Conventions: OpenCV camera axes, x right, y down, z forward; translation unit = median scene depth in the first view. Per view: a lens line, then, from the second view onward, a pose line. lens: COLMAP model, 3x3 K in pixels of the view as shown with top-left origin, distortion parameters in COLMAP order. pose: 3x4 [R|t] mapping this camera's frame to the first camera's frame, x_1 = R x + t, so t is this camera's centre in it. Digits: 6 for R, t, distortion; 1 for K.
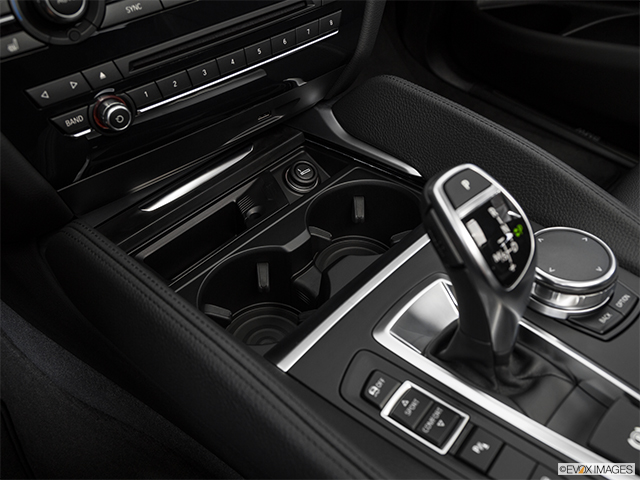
lens RADIAL K [[587.6, 0, 320.0], [0, 587.6, 240.0], [0, 0, 1]] dist [-0.058455, 0.009038]
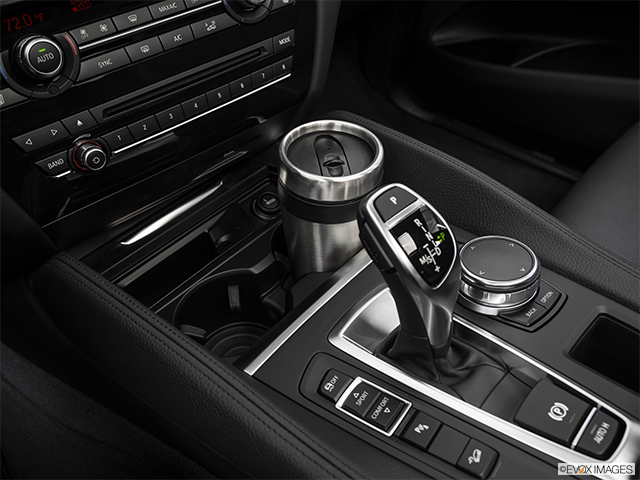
lens RADIAL K [[582.6, 0, 320.0], [0, 582.6, 240.0], [0, 0, 1]] dist [-0.057006, 0.011653]
pose [[0.998363, -0.051130, 0.025636, 0.053923], [0.052536, 0.996960, -0.057536, 0.034378], [-0.022616, 0.058789, 0.998014, -0.120975]]
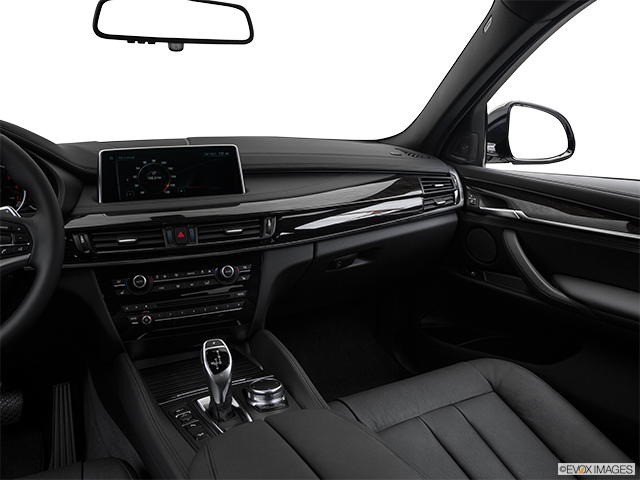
lens RADIAL K [[508.6, 0, 320.0], [0, 508.6, 240.0], [0, 0, 1]] dist [-0.087712, 0.003297]
pose [[0.950686, 0.069971, -0.302158, 1.291349], [-0.218753, 0.841899, -0.493308, 0.538677], [0.219869, 0.535079, 0.815689, -1.182651]]
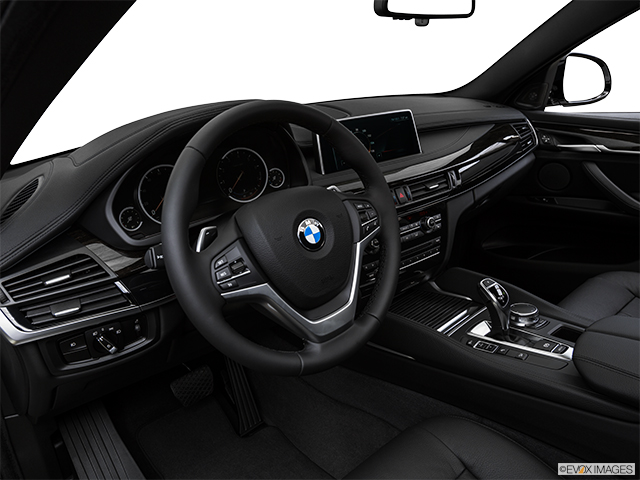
lens RADIAL K [[473.1, 0, 320.0], [0, 473.1, 240.0], [0, 0, 1]] dist [-0.046599, 0.004524]
pose [[0.996063, -0.032784, -0.082365, -0.482093], [-0.004307, 0.910111, -0.414342, 0.763017], [0.088545, 0.413065, 0.906387, -1.650170]]
